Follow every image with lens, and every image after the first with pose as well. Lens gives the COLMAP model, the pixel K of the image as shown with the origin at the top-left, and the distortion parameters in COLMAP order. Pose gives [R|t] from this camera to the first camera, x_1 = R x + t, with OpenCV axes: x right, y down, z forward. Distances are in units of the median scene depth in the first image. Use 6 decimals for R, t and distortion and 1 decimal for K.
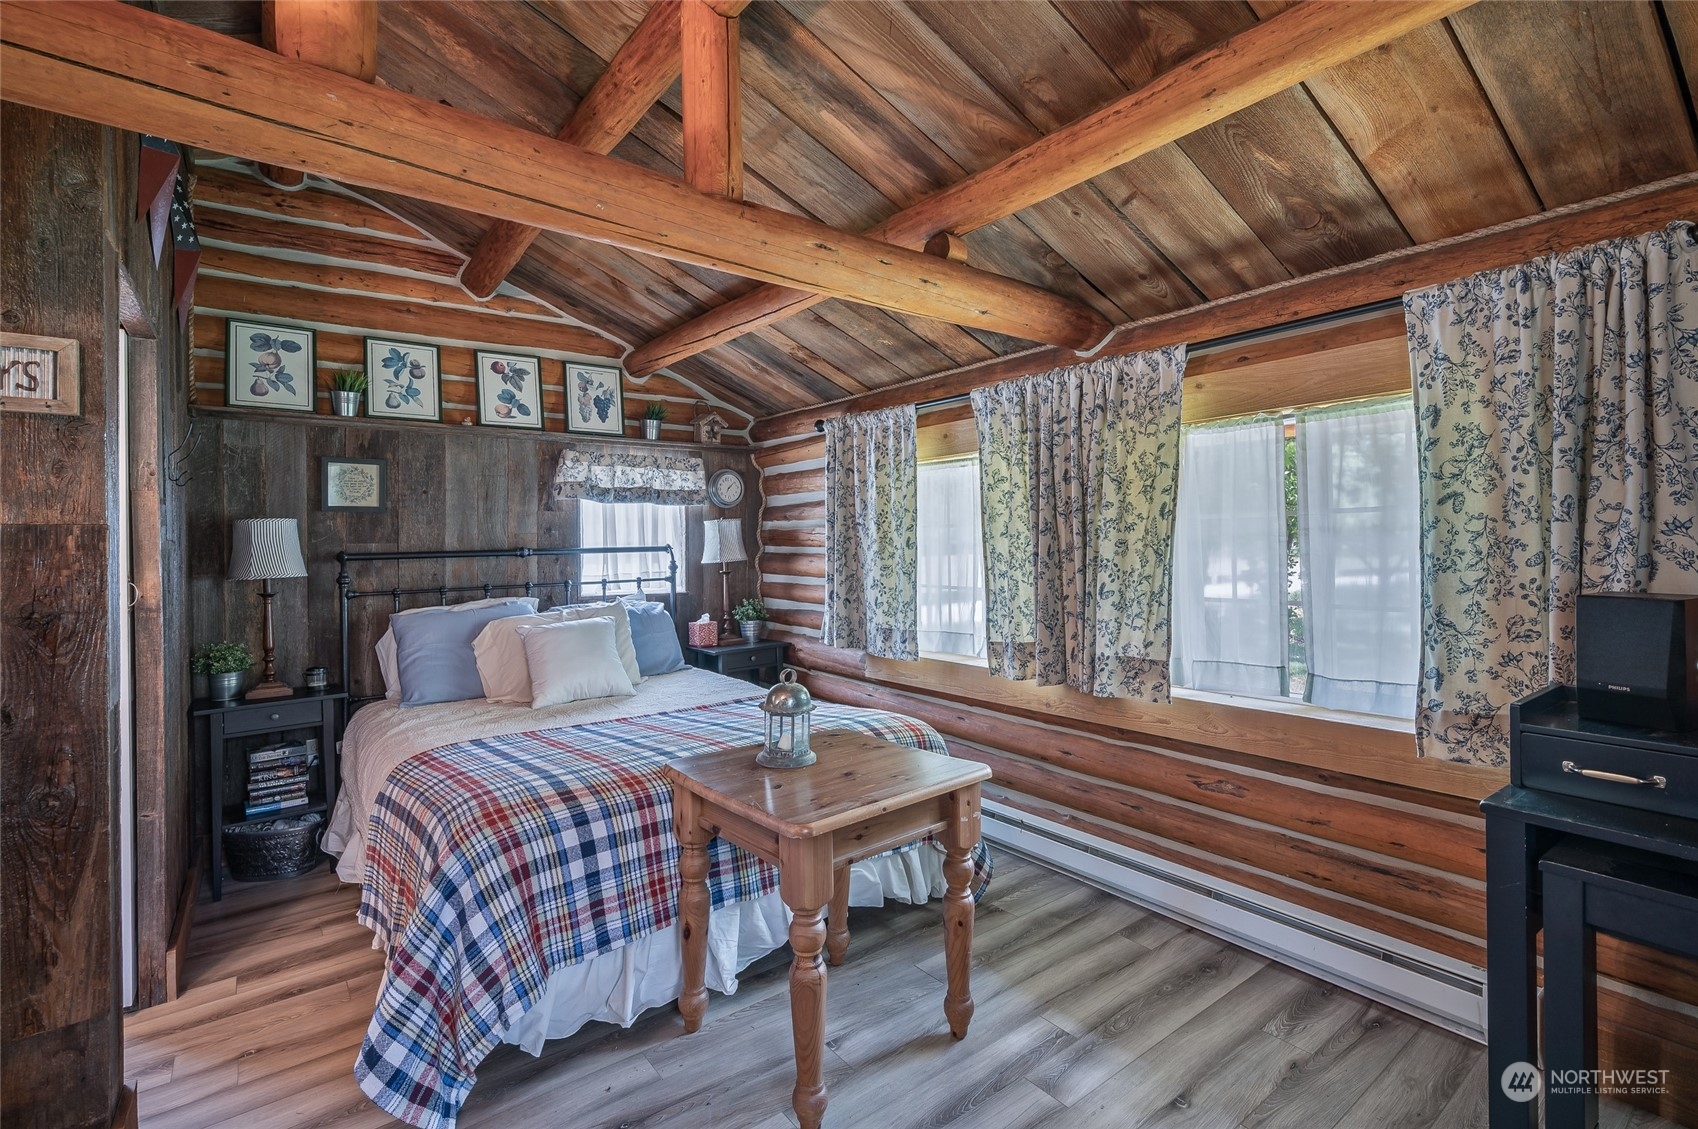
lens RADIAL K [[787.5, 0, 871.5], [0, 787.5, 536.6], [0, 0, 1]] dist [-0.000199, -0.000480]
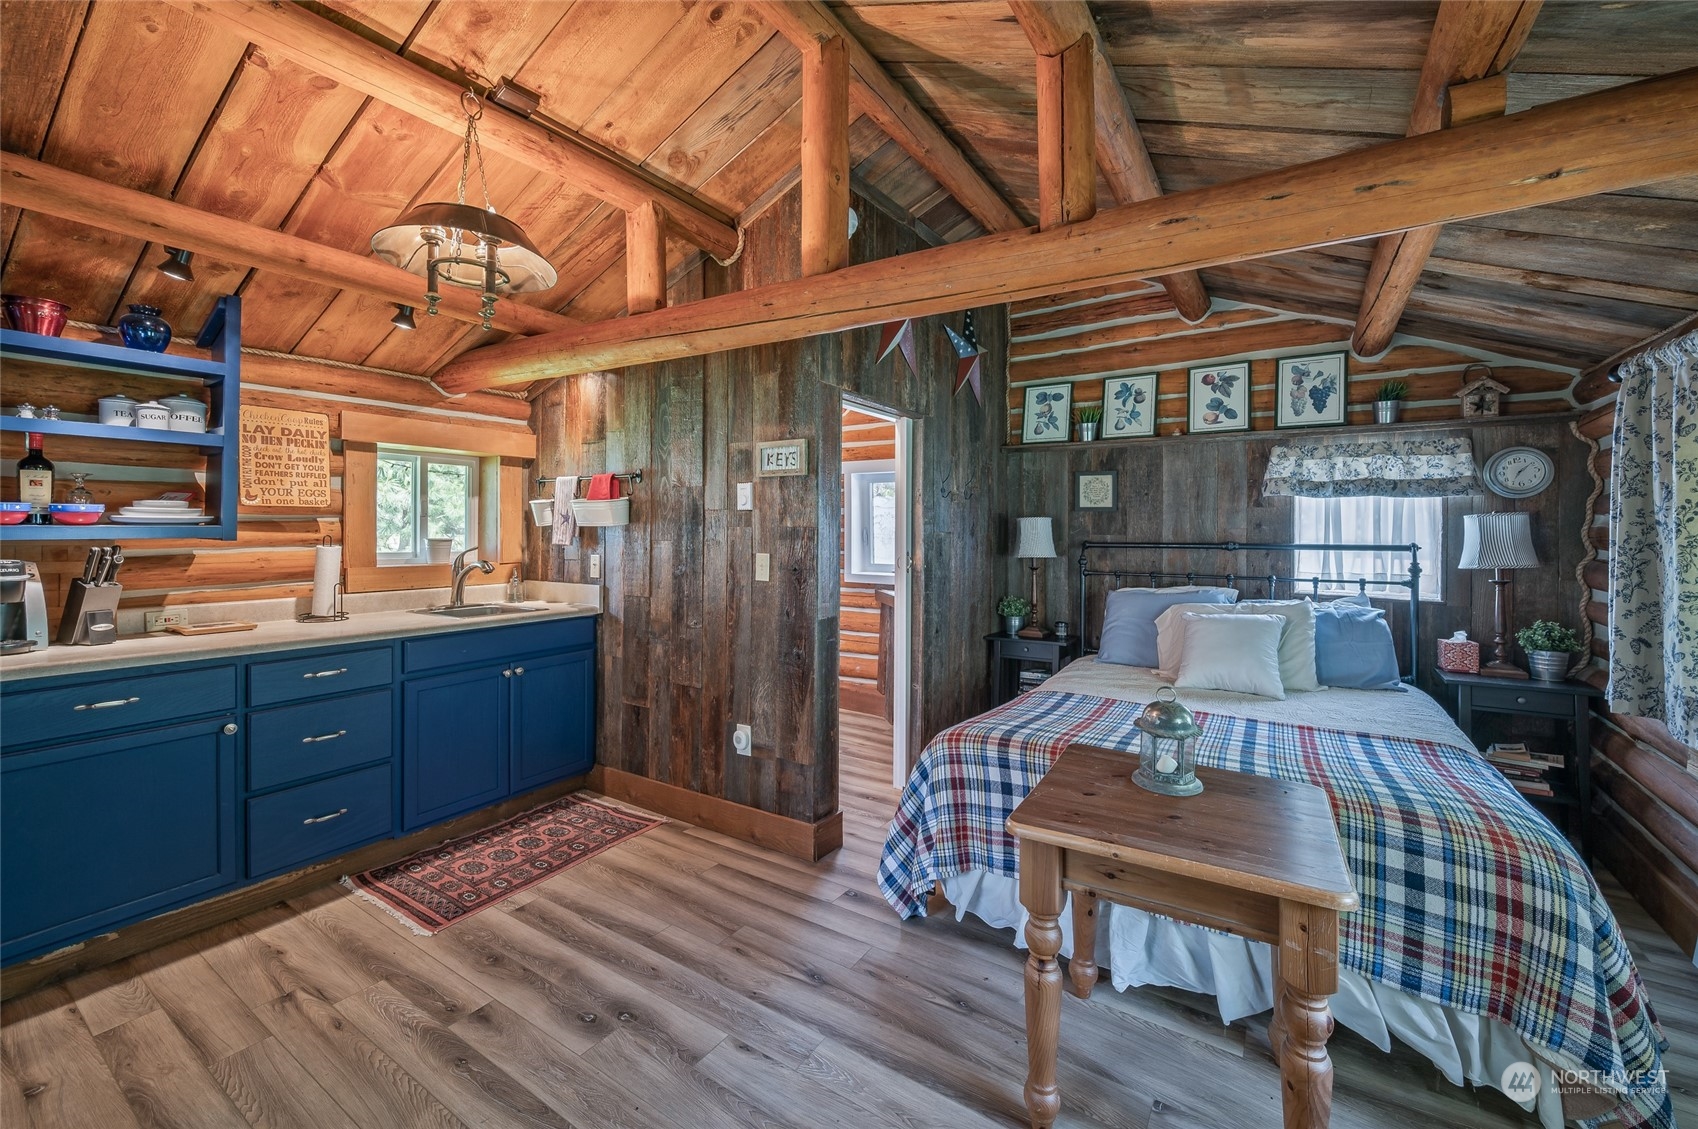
lens RADIAL K [[691.6, 0, 850.1], [0, 691.6, 530.5], [0, 0, 1]] dist [0.000341, 0.000104]
pose [[0.307572, 0.018604, -0.951343, 0.342125], [-0.005630, 0.999827, 0.017732, -0.017595], [0.951508, -0.000098, 0.307623, 0.243047]]
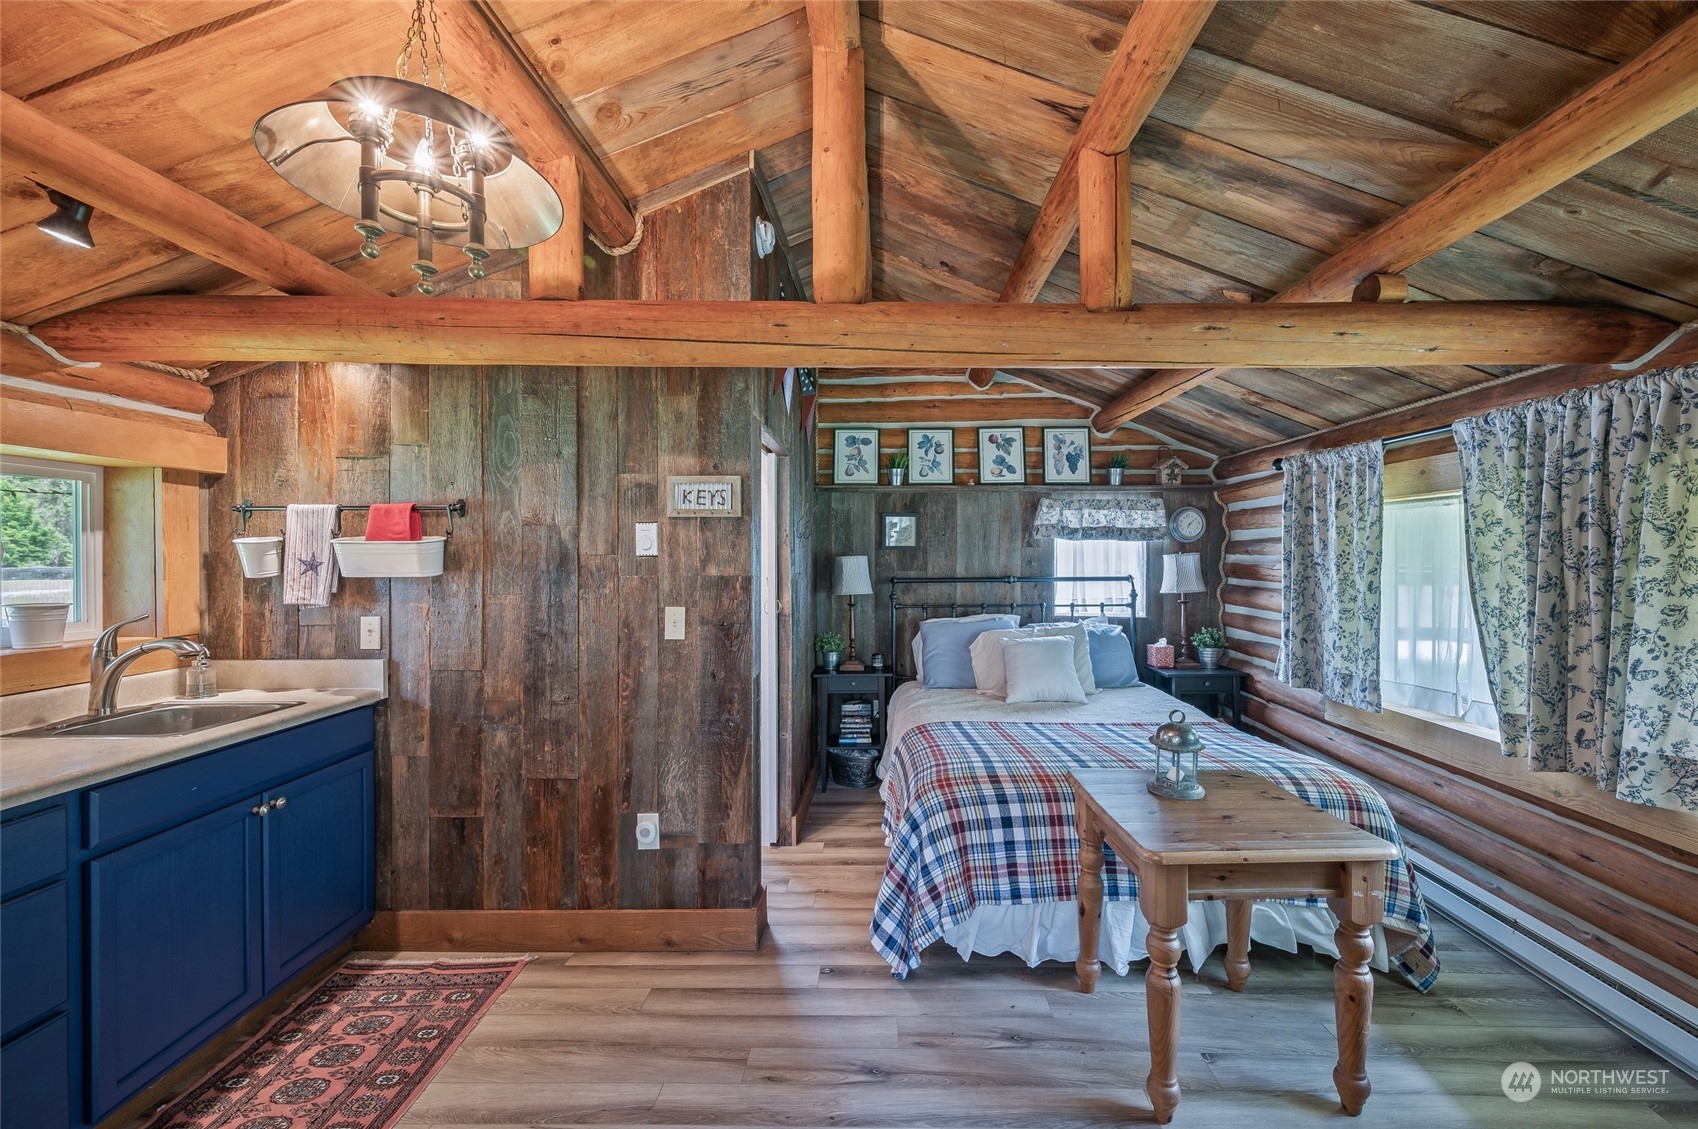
lens RADIAL K [[683.2, 0, 863.9], [0, 683.2, 559.3], [0, 0, 1]] dist [-0.000171, 0.000173]
pose [[0.767763, 0.017126, -0.640505, 0.105611], [-0.005916, 0.999790, 0.019642, -0.038741], [0.640707, -0.011291, 0.767703, -0.019123]]
